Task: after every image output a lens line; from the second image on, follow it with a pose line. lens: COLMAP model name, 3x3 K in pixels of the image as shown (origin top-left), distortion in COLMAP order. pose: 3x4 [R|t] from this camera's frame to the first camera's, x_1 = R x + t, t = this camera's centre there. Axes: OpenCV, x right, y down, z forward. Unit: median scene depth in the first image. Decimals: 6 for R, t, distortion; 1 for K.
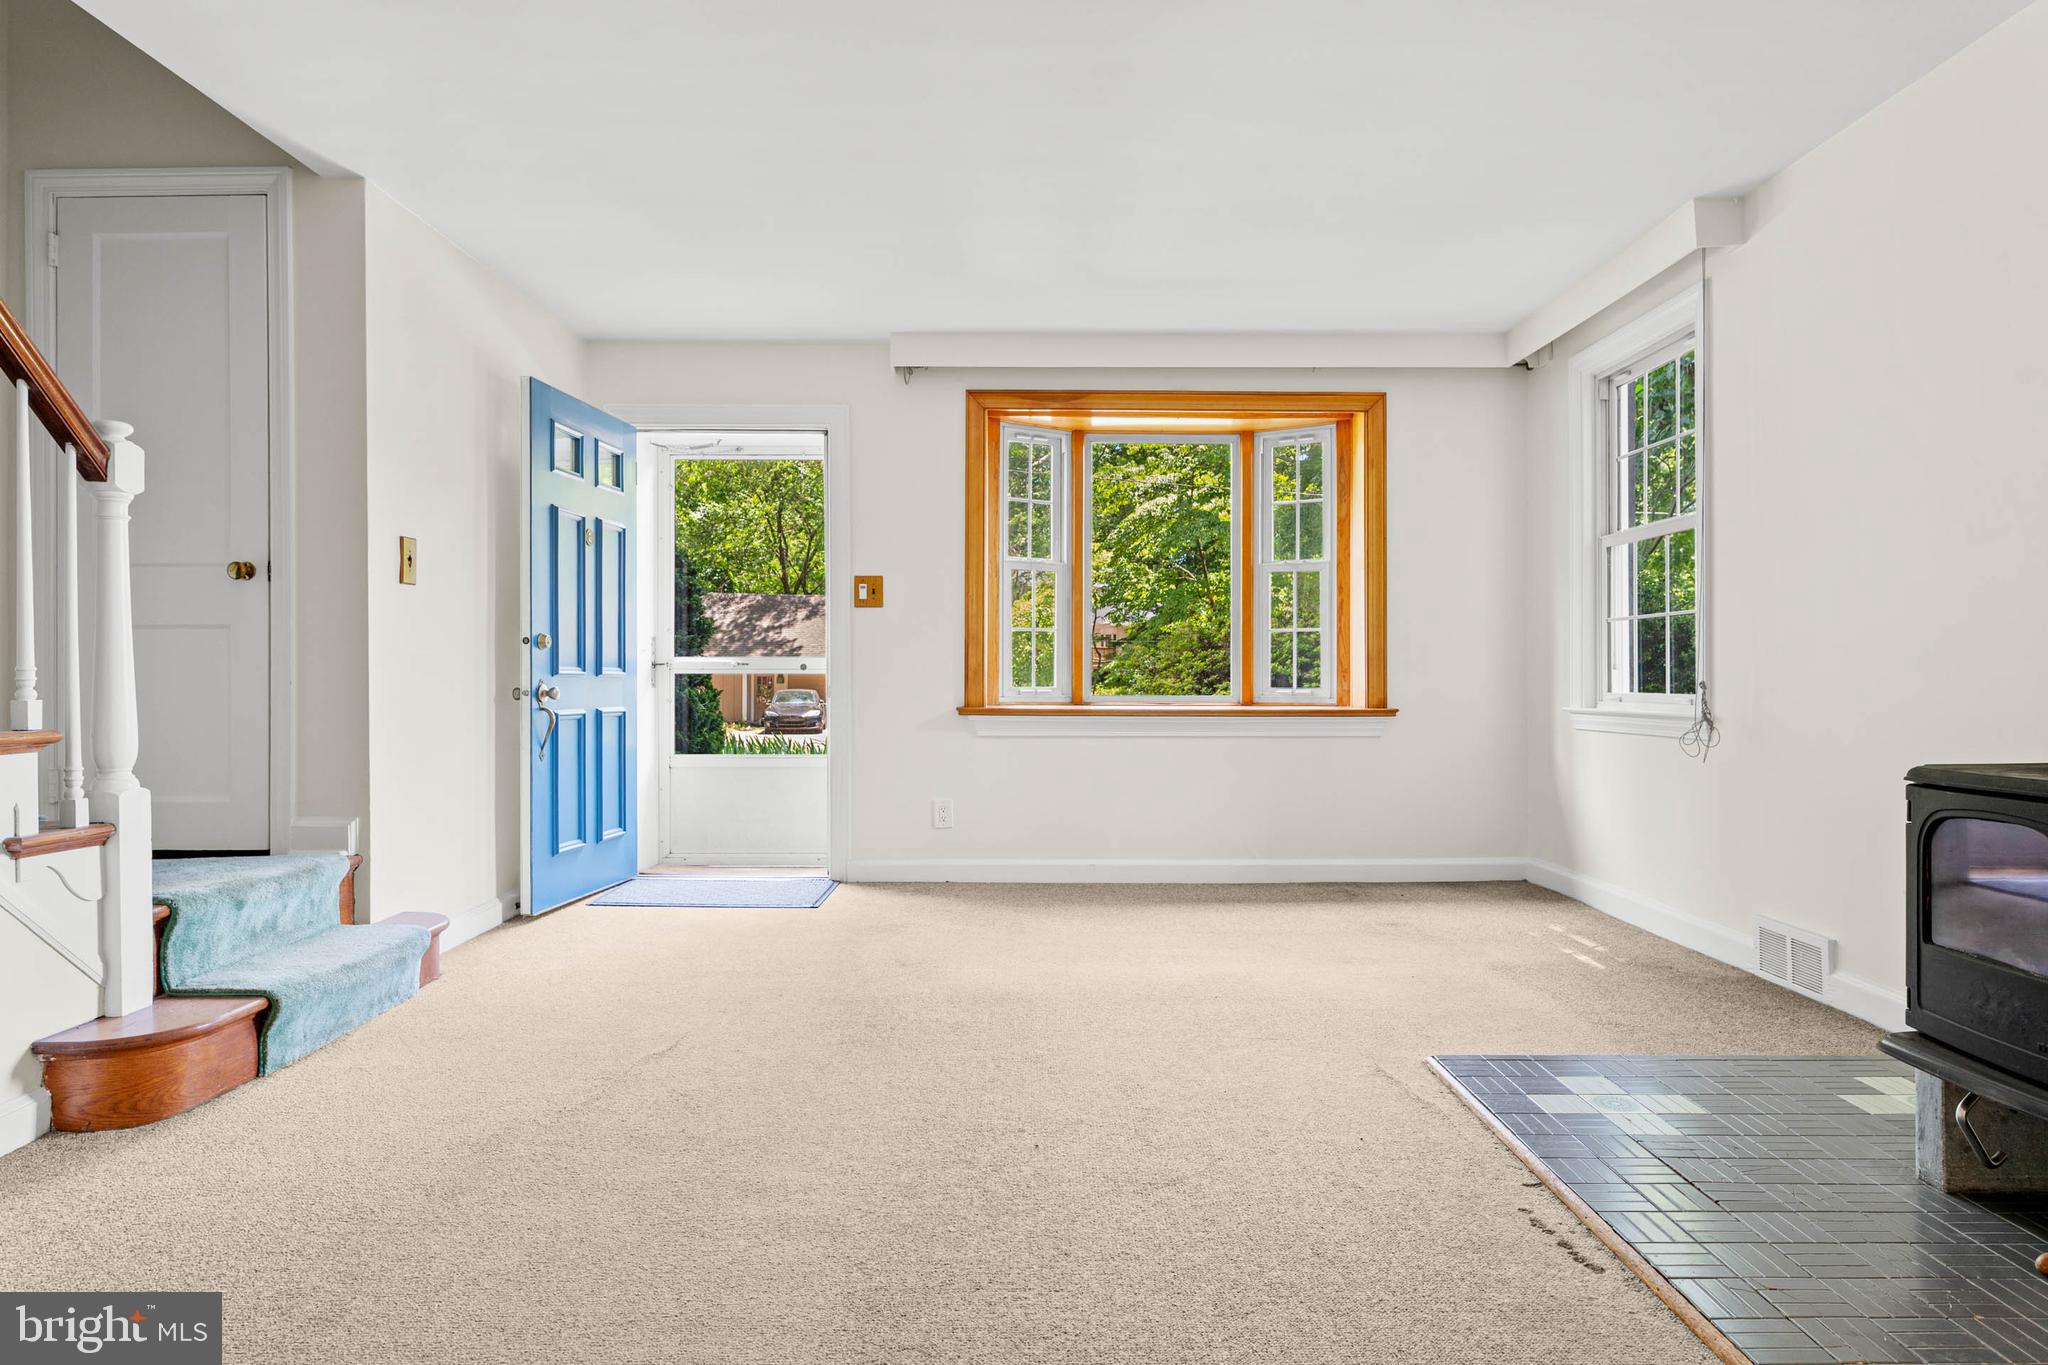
lens RADIAL K [[1181.7, 0, 1024.0], [0, 1181.7, 682.5], [0, 0, 1]] dist [0.002763, -0.000538]
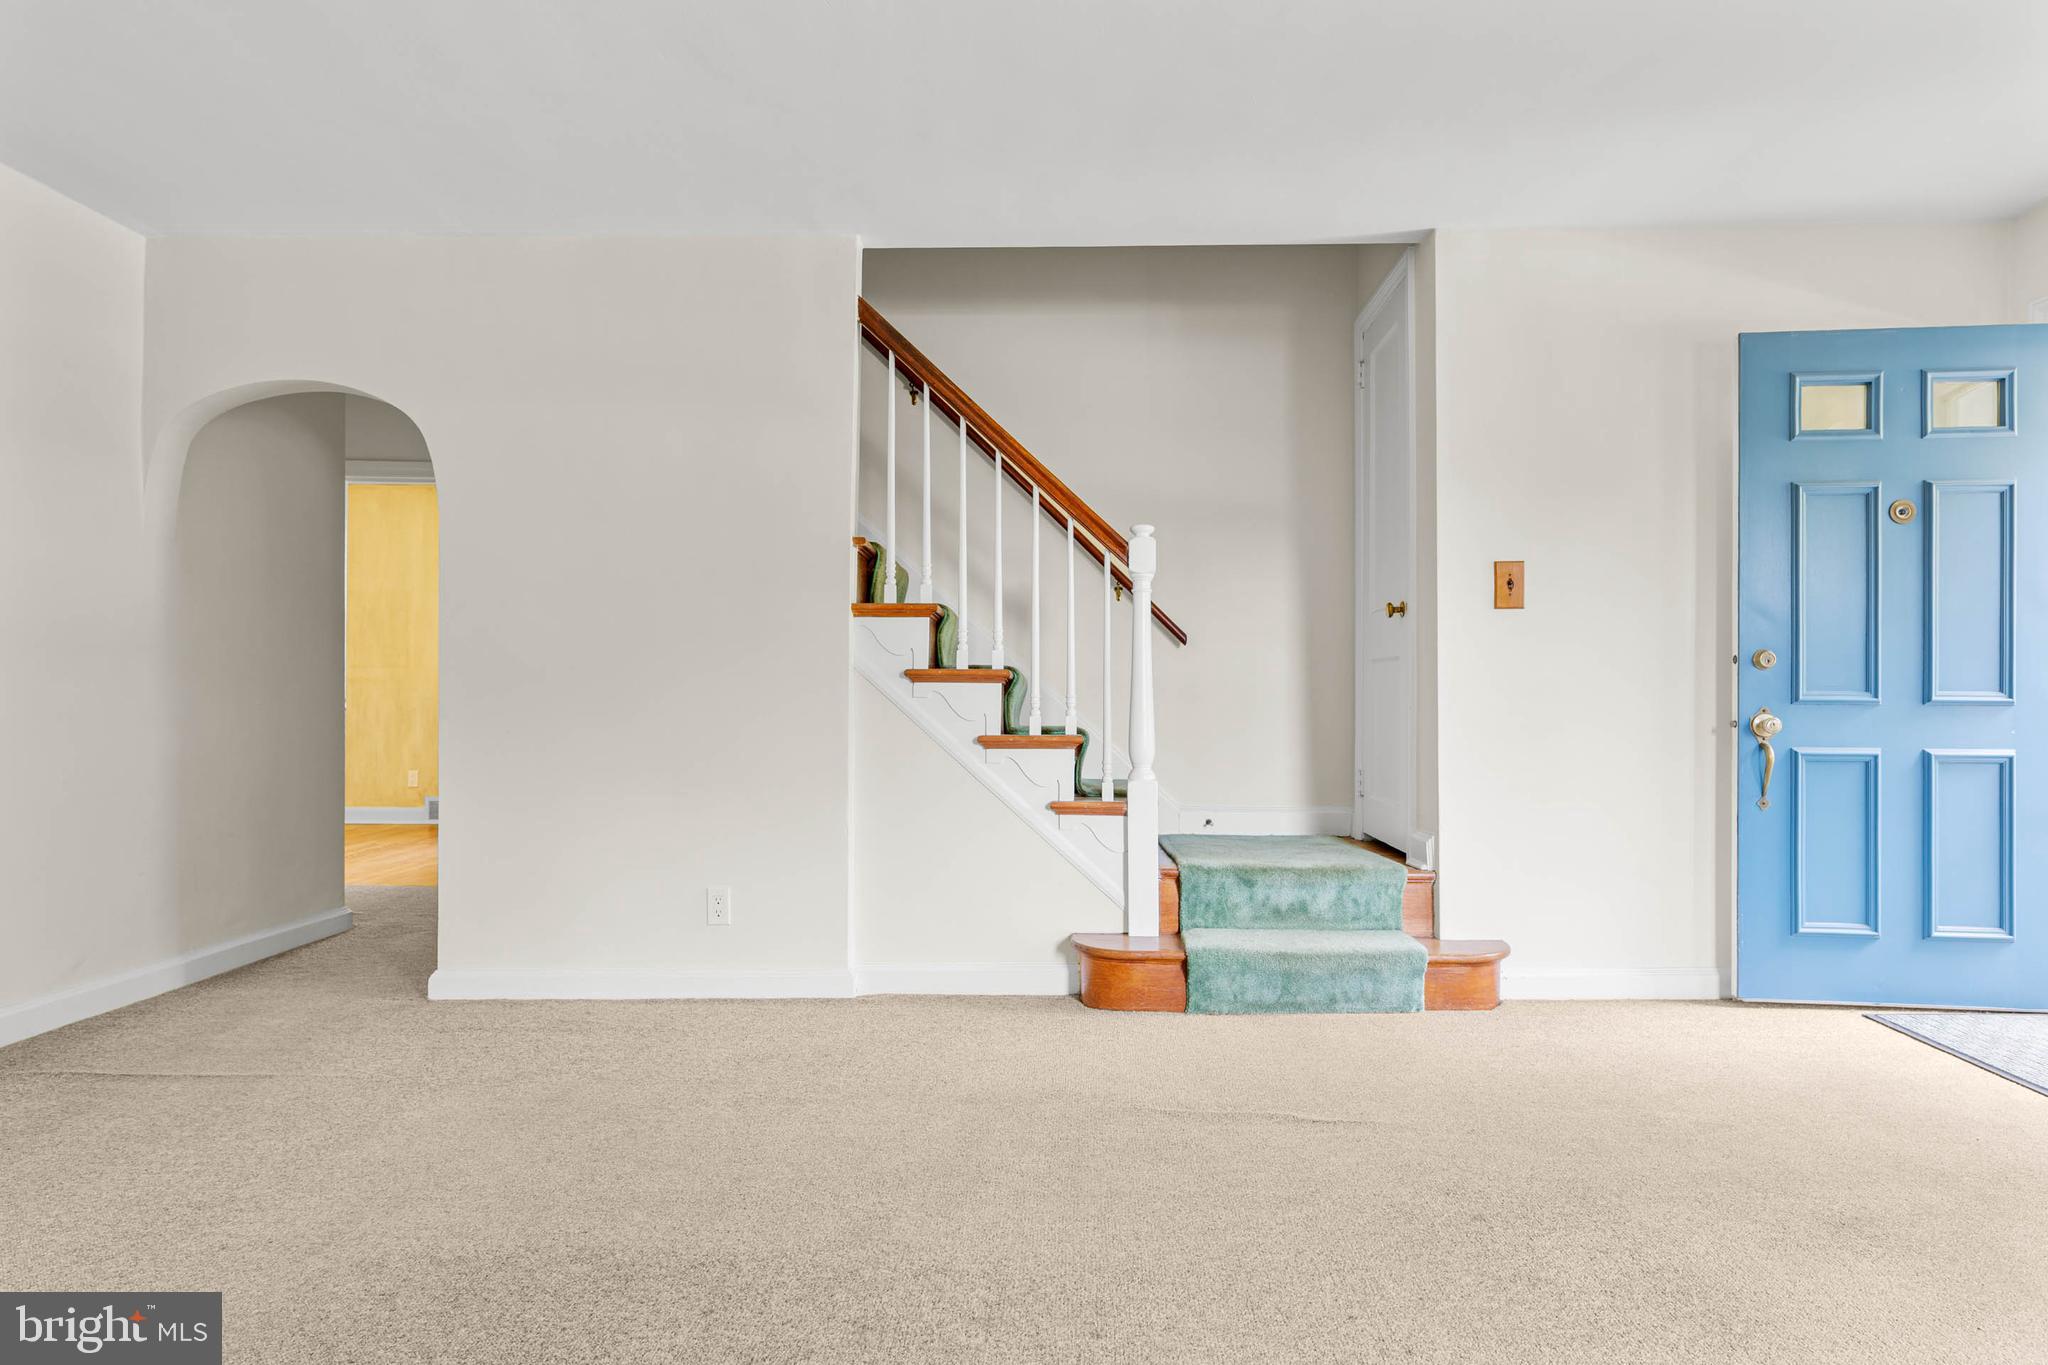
lens RADIAL K [[1181.7, 0, 1024.0], [0, 1181.7, 682.5], [0, 0, 1]] dist [0.002763, -0.000538]
pose [[-0.021399, -0.001577, -0.999770, 0.621255], [-0.006176, 0.999980, -0.001445, -0.023286], [0.999752, 0.006143, -0.021409, 0.811049]]
